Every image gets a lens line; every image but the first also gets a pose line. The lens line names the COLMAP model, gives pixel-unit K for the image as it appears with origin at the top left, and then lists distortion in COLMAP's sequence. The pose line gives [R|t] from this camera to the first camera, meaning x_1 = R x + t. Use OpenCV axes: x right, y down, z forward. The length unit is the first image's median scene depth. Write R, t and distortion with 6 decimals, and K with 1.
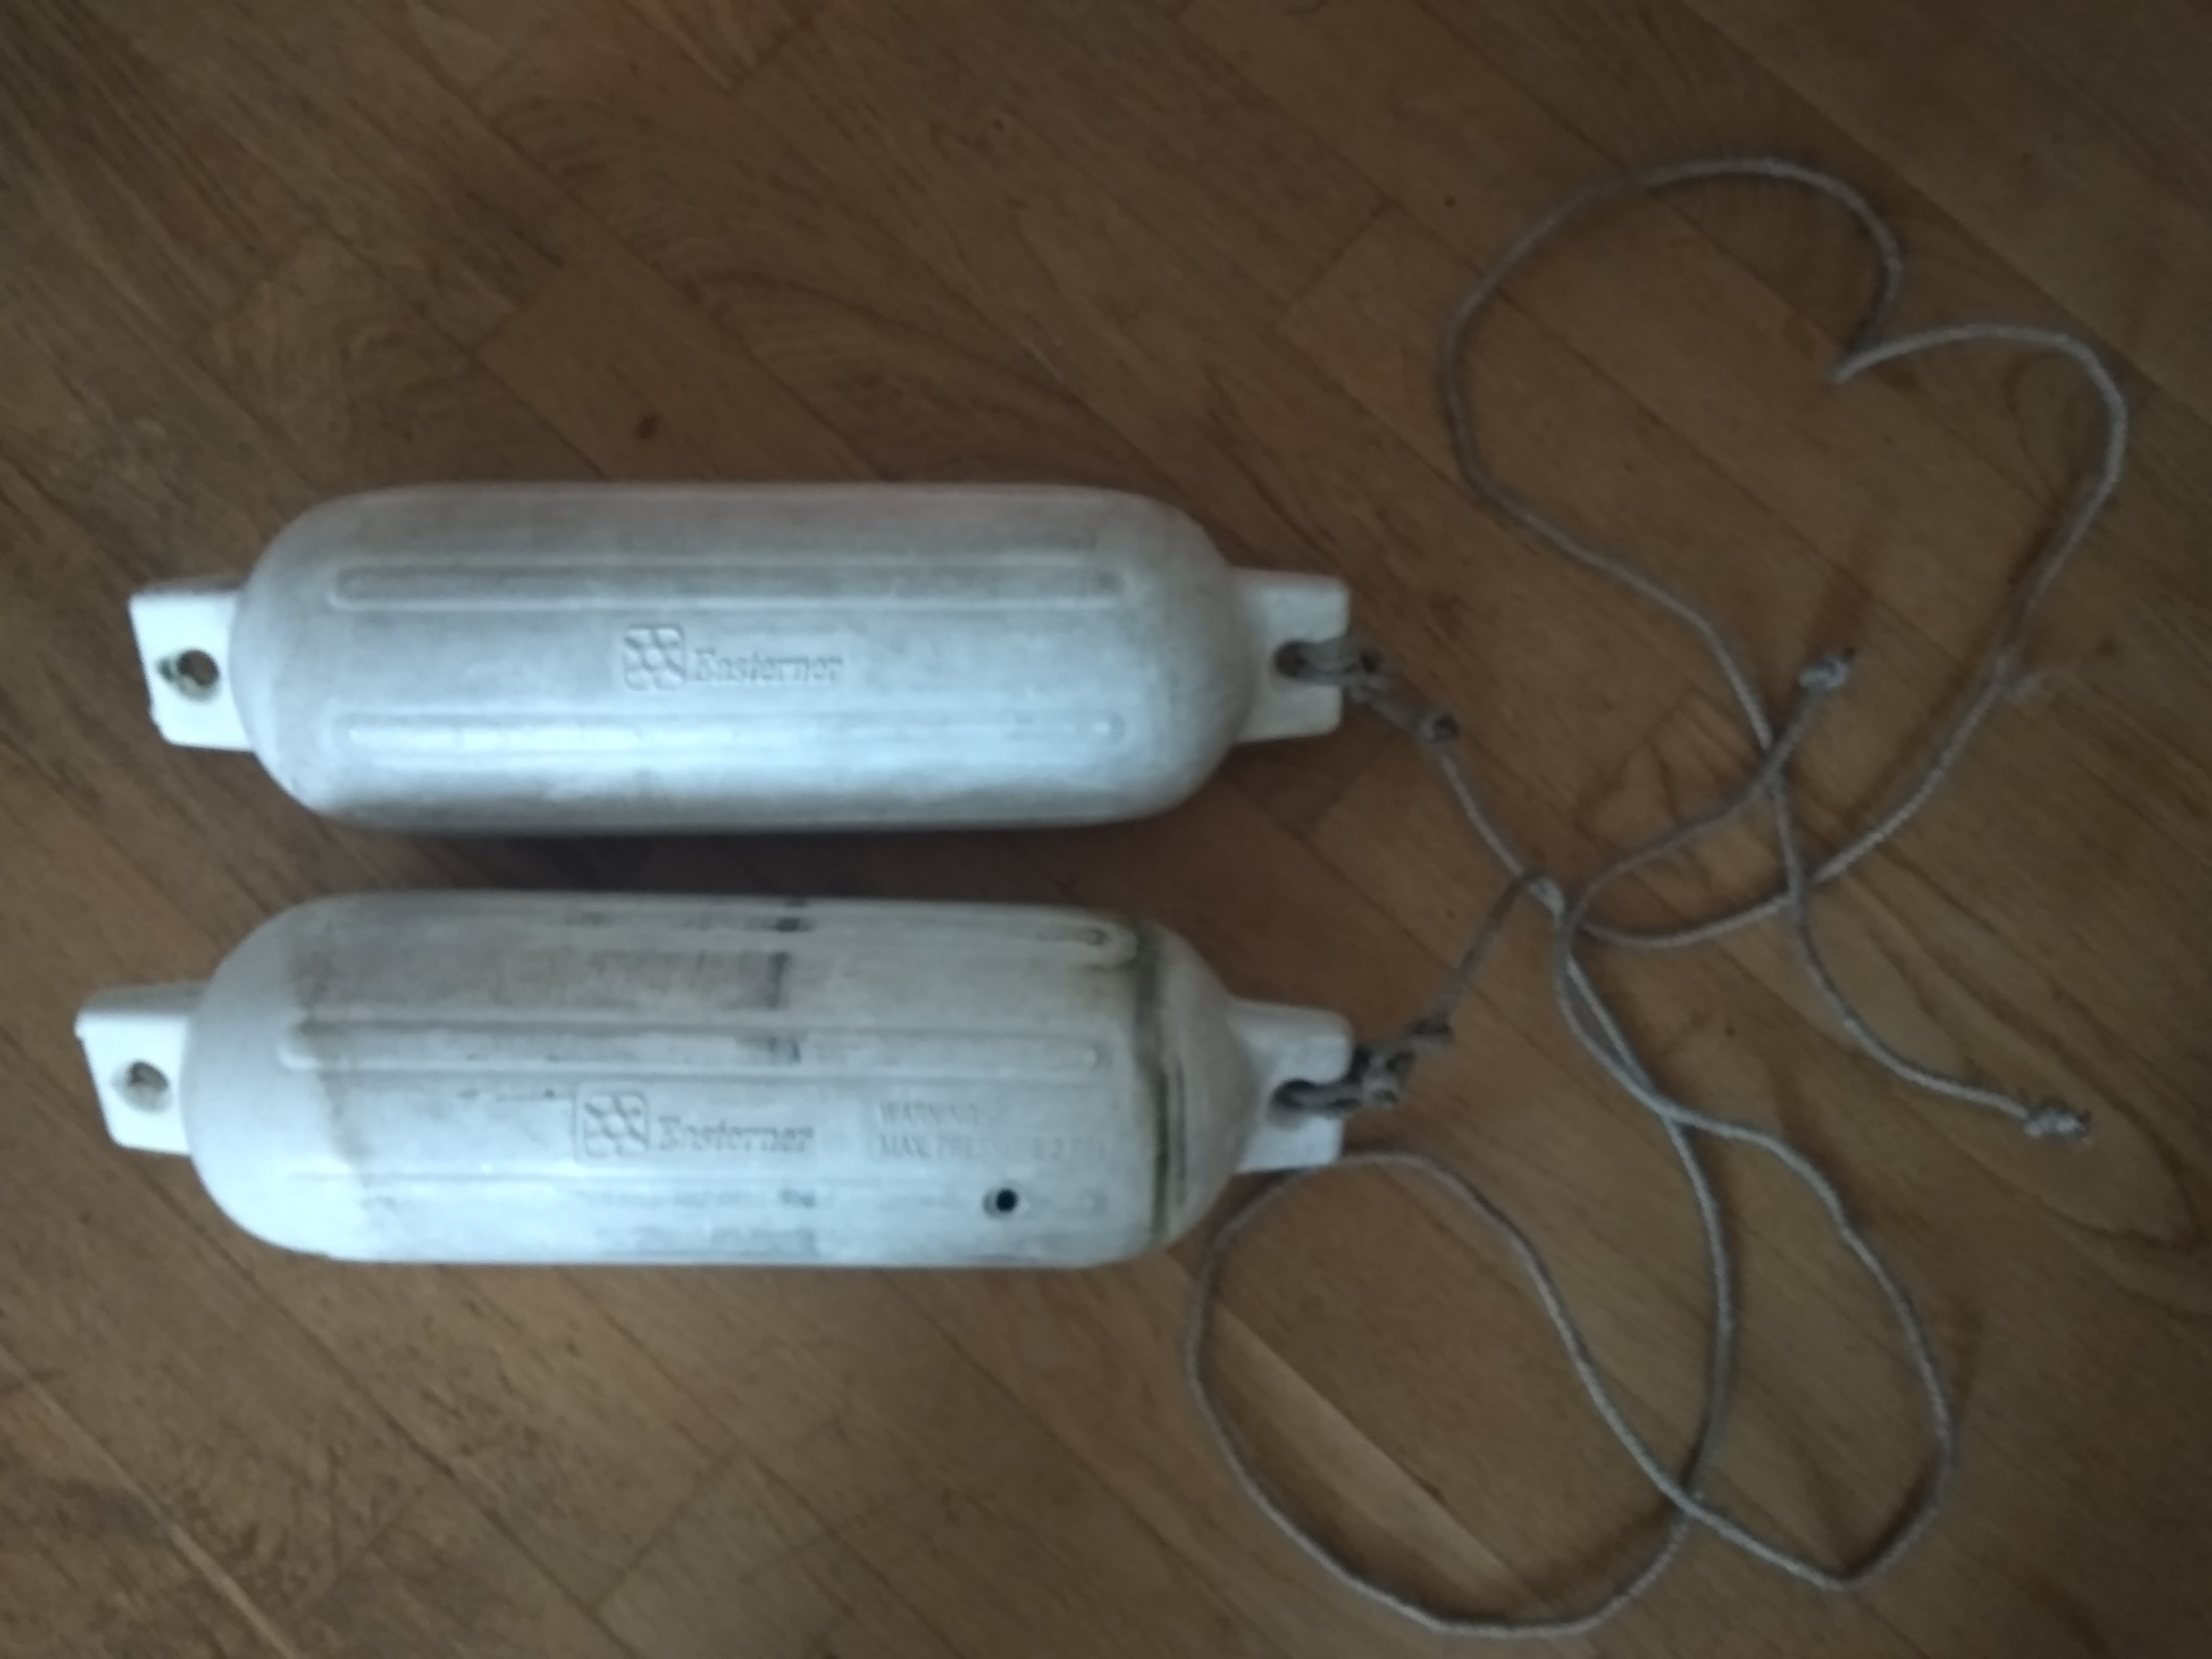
lens RADIAL K [[2231.6, 0, 1106.0], [0, 2231.6, 829.5], [0, 0, 1]] dist [0.110806, 0.012816]
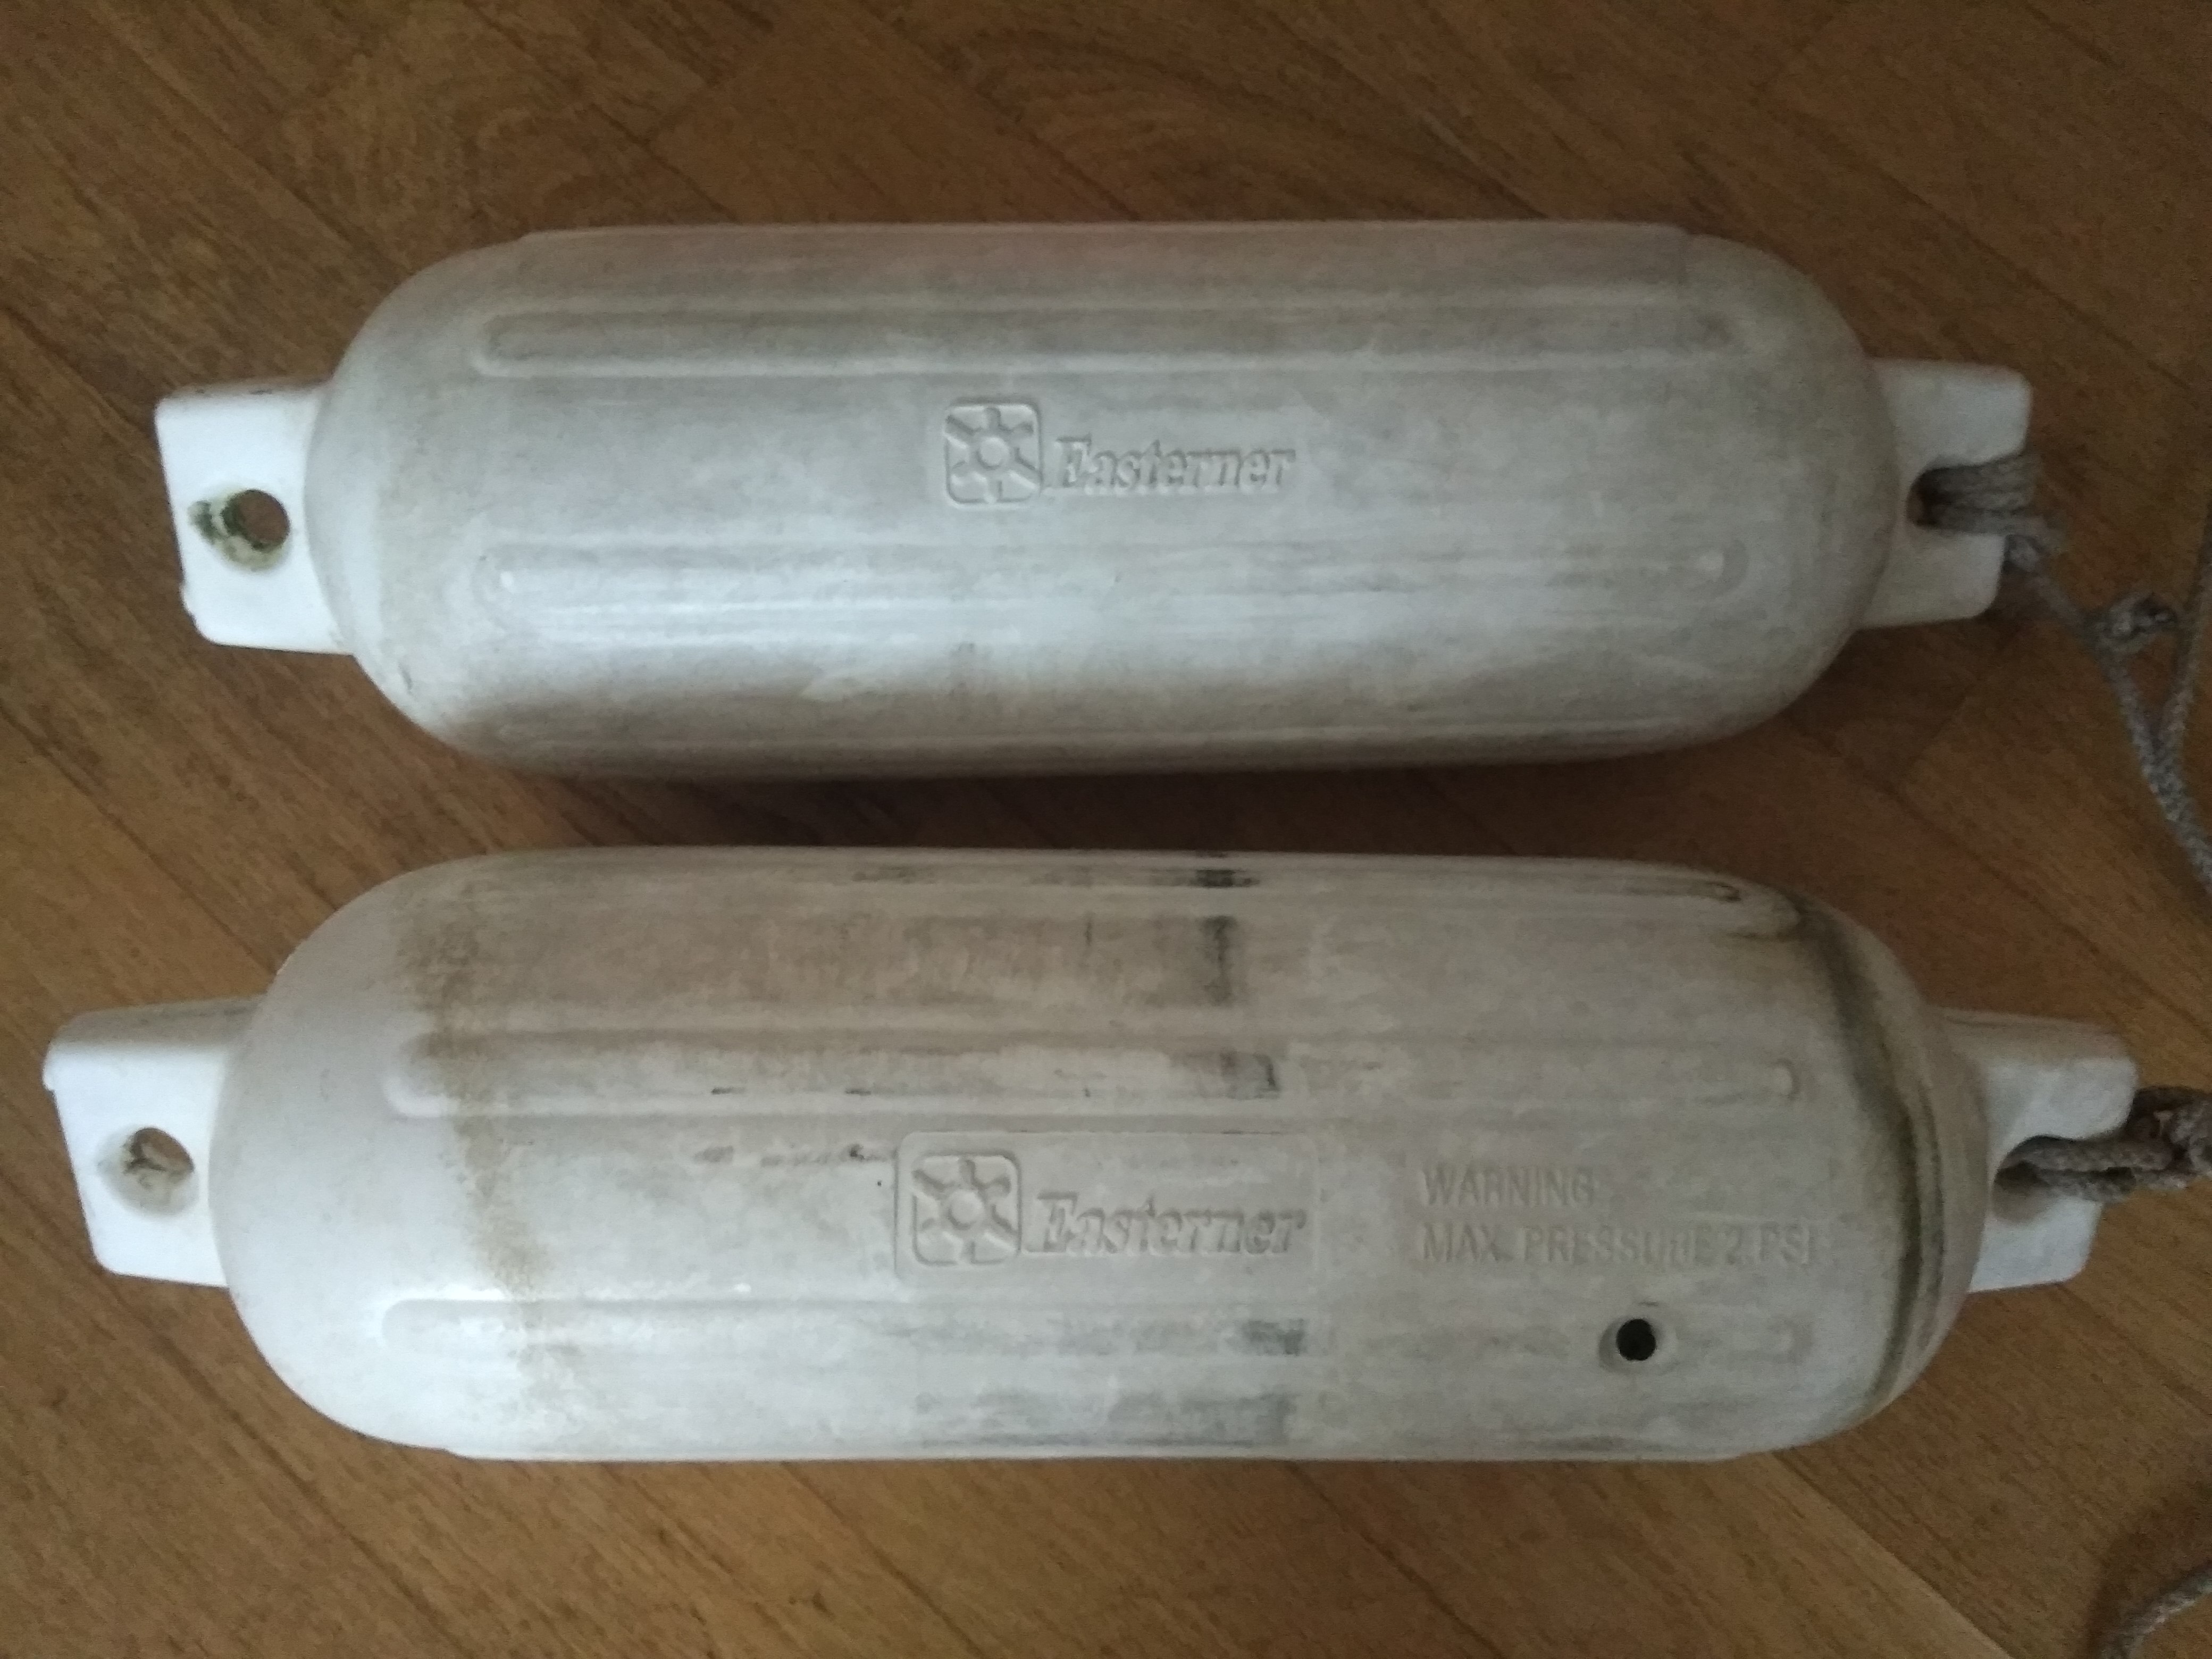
lens RADIAL K [[2093.4, 0, 1106.0], [0, 2093.4, 829.5], [0, 0, 1]] dist [0.076437, -0.015836]
pose [[0.999771, -0.013710, 0.016446, -0.181427], [0.015335, 0.994550, -0.103131, 0.087180], [-0.014943, 0.103359, 0.994532, 0.435402]]
